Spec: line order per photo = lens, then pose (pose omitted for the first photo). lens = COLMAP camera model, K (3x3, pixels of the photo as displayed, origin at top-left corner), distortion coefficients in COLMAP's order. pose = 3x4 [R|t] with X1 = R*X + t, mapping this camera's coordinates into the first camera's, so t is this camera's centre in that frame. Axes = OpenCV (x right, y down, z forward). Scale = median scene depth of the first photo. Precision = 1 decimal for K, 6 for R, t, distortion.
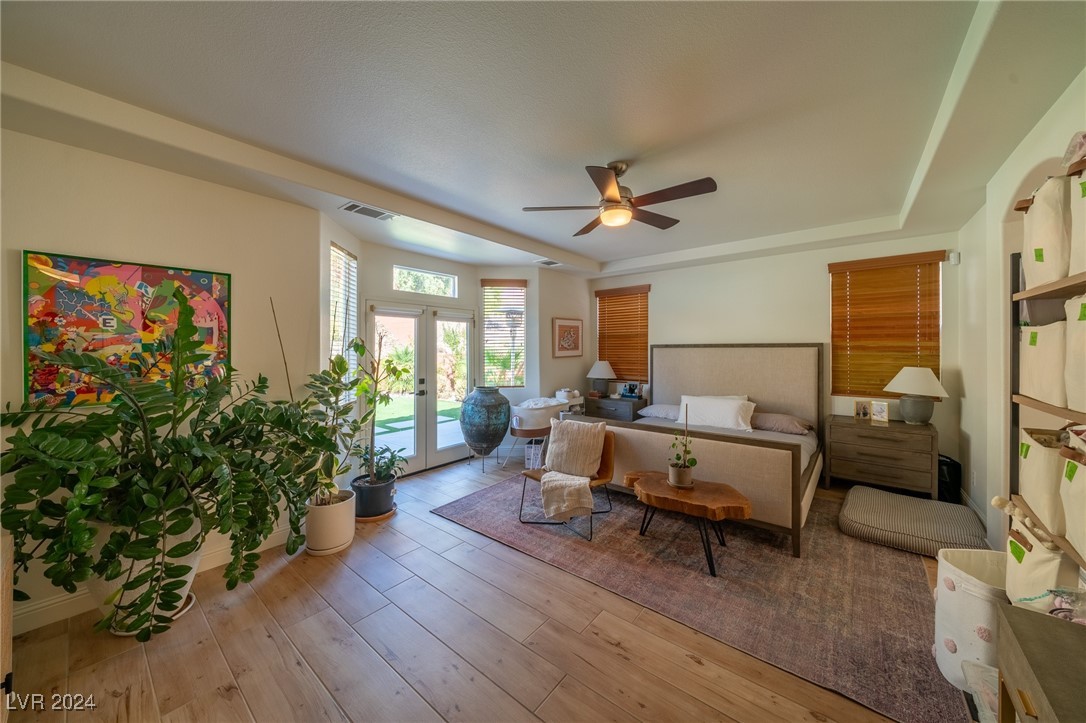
lens RADIAL K [[377.8, 0, 545.7], [0, 377.8, 347.8], [0, 0, 1]] dist [-0.006470, -0.000224]
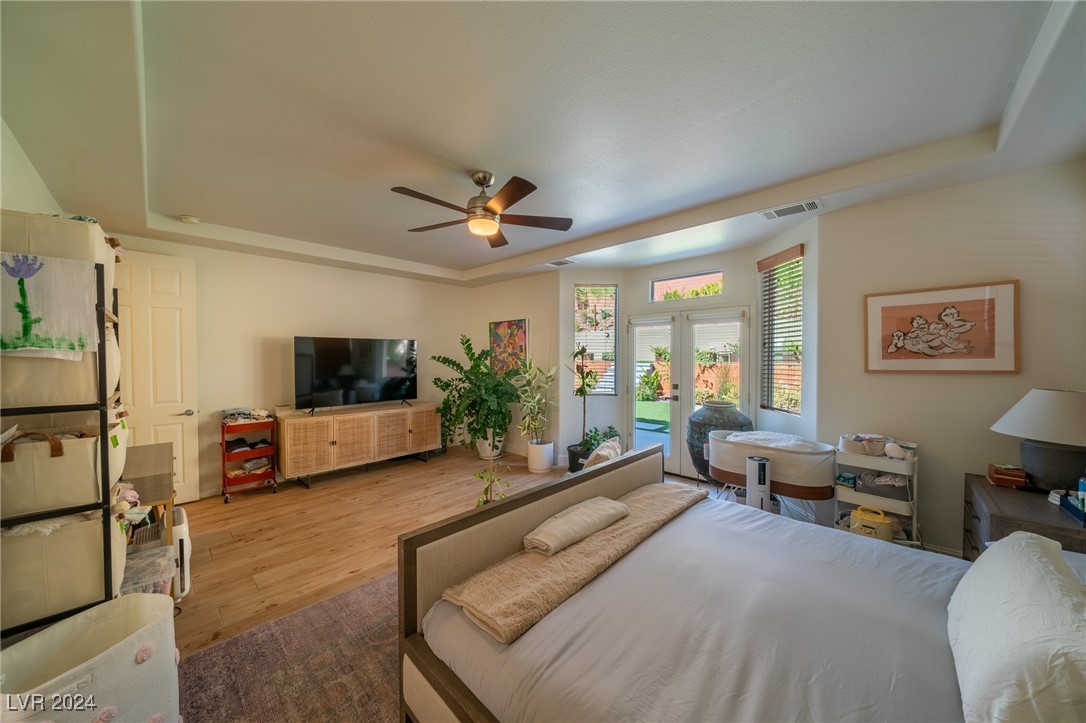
lens RADIAL K [[377.8, 0, 545.7], [0, 377.8, 347.8], [0, 0, 1]] dist [-0.006470, -0.000224]
pose [[-0.090072, -0.018149, -0.995770, 0.739233], [0.003370, 0.999823, -0.018528, 0.002409], [0.995930, -0.005024, -0.089994, 0.771236]]
